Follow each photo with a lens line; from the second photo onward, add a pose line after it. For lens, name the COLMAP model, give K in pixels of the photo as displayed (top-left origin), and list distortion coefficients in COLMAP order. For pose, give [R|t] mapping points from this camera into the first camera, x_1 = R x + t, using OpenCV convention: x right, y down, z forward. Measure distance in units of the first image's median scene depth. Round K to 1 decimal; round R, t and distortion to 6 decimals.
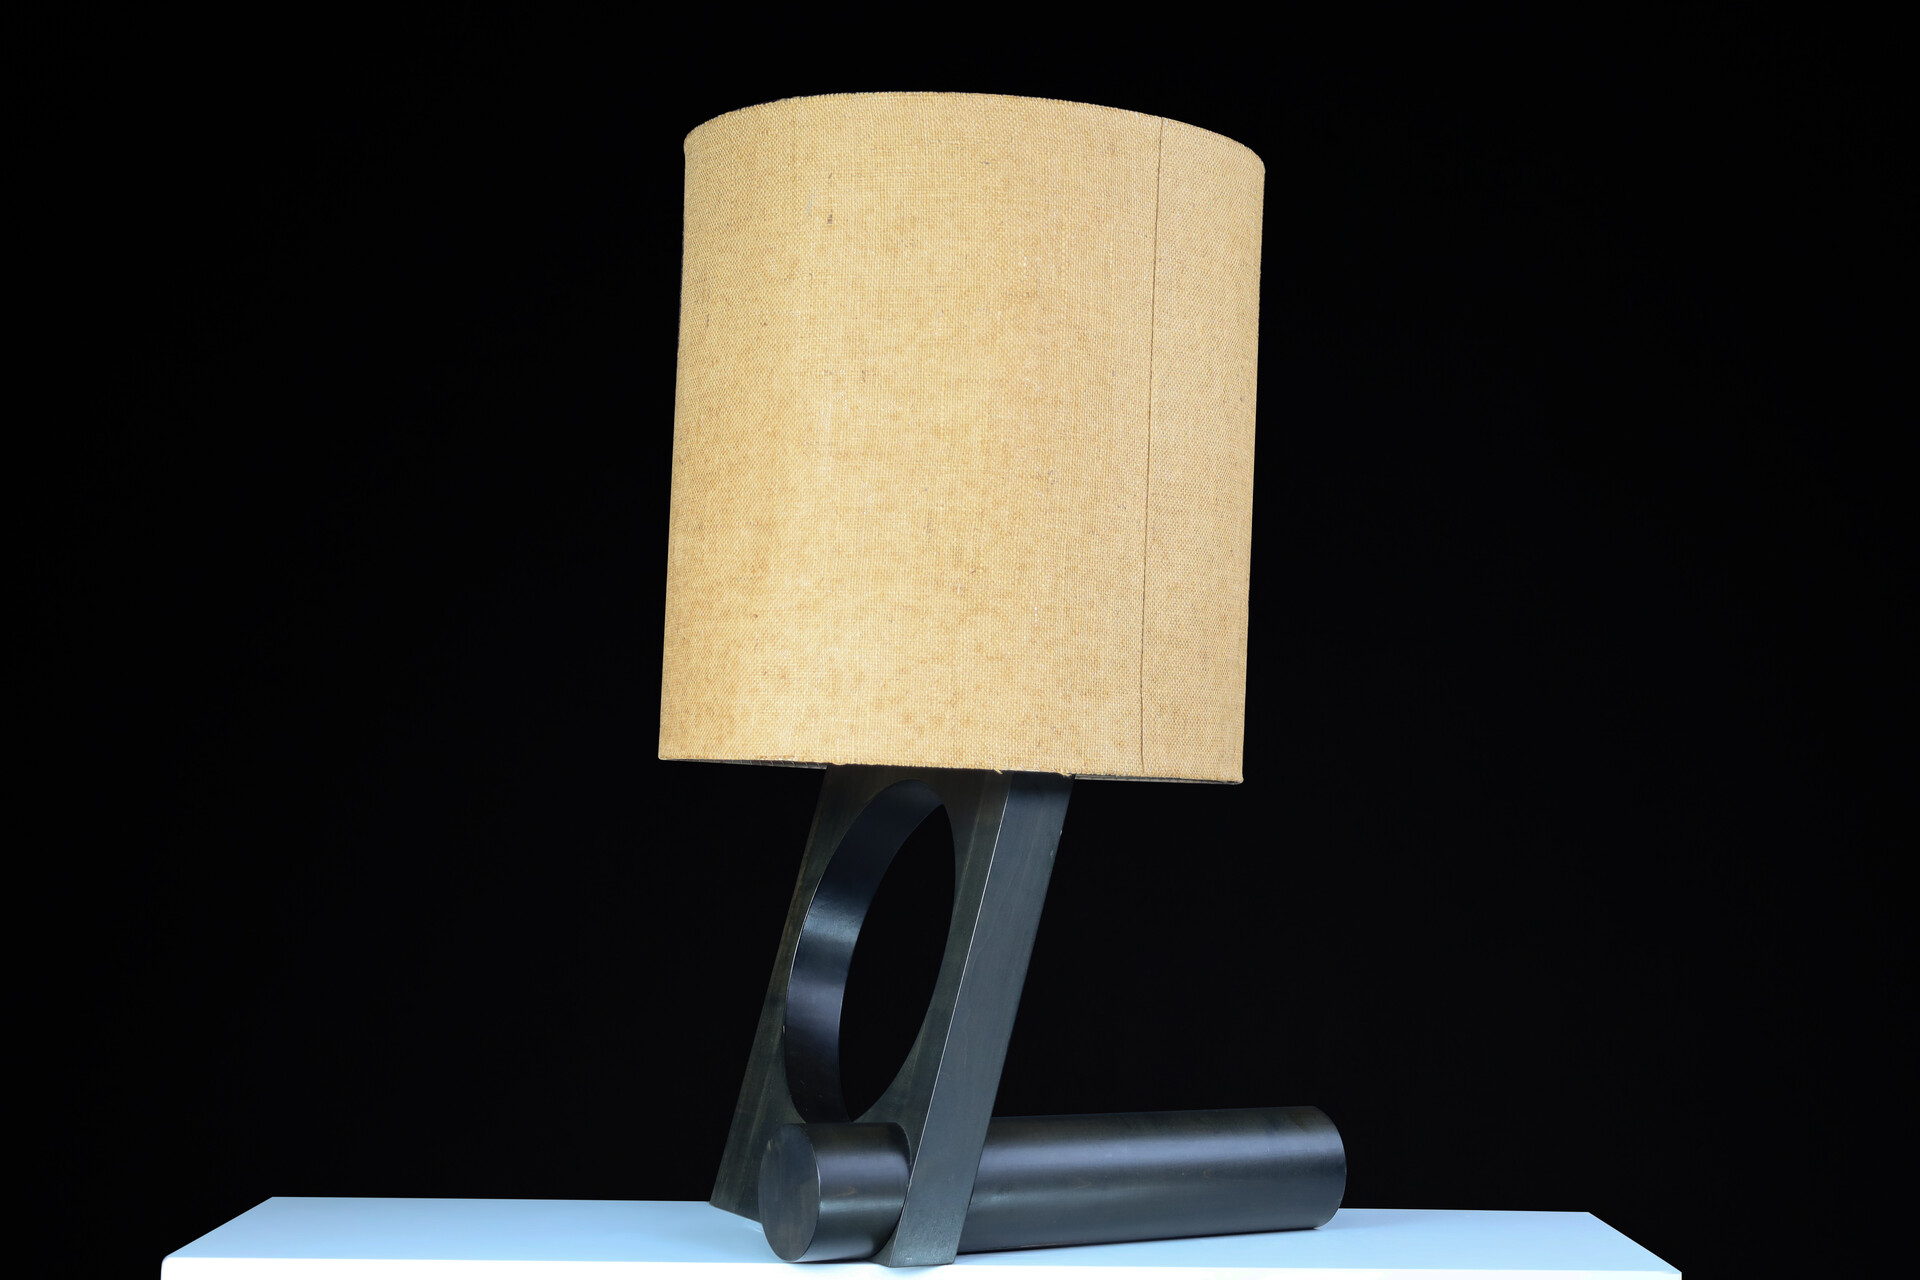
lens RADIAL K [[2975.7, 0, 960.0], [0, 2975.7, 640.0], [0, 0, 1]] dist [-0.016188, 0.063368]
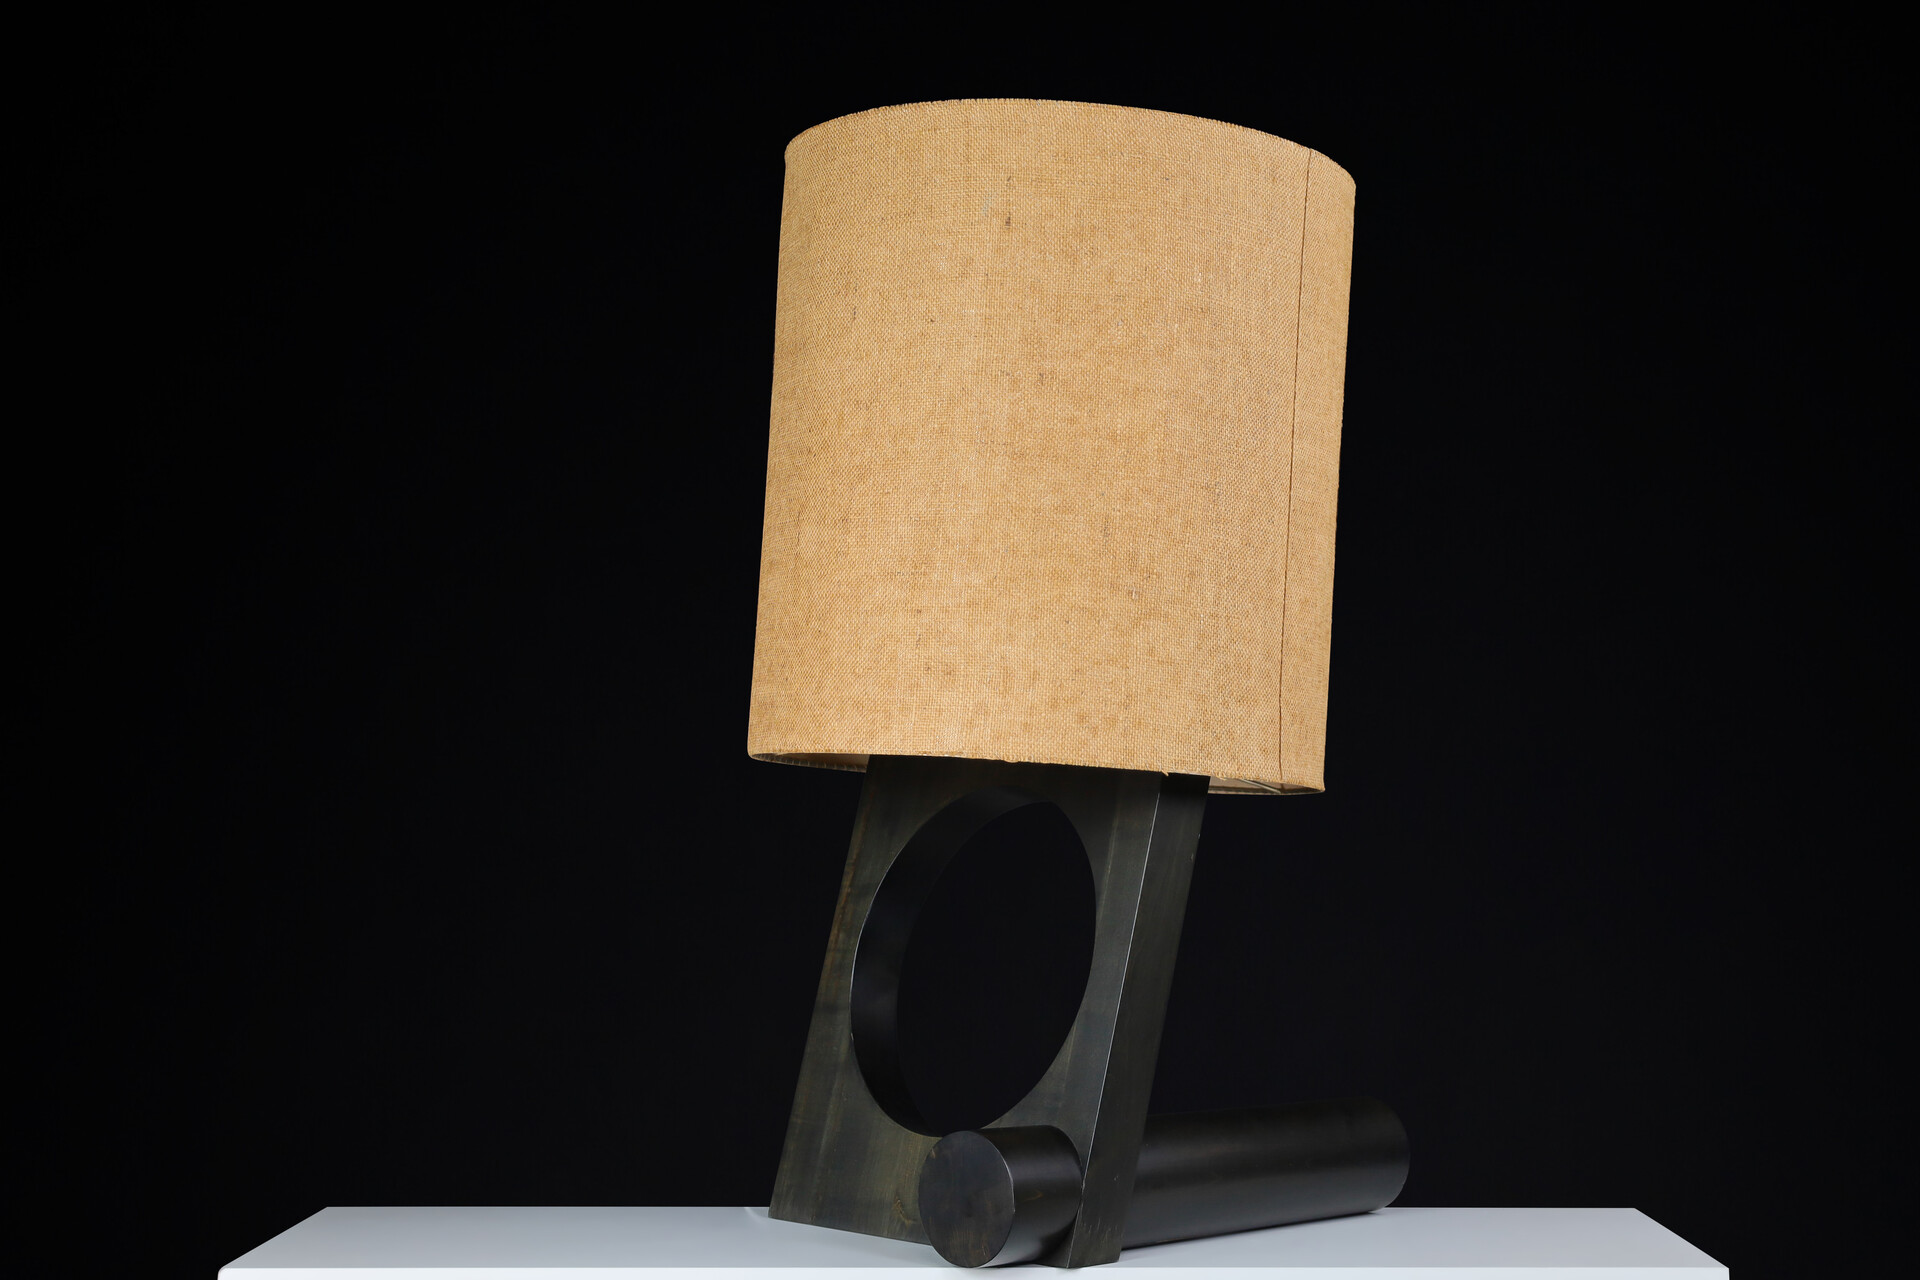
lens RADIAL K [[2975.7, 0, 960.0], [0, 2975.7, 640.0], [0, 0, 1]] dist [-0.016188, 0.063368]
pose [[0.962185, 0.041466, 0.269221, -0.327838], [-0.036899, 0.999077, -0.022002, 0.023239], [-0.269885, 0.011236, 0.962827, 0.035699]]
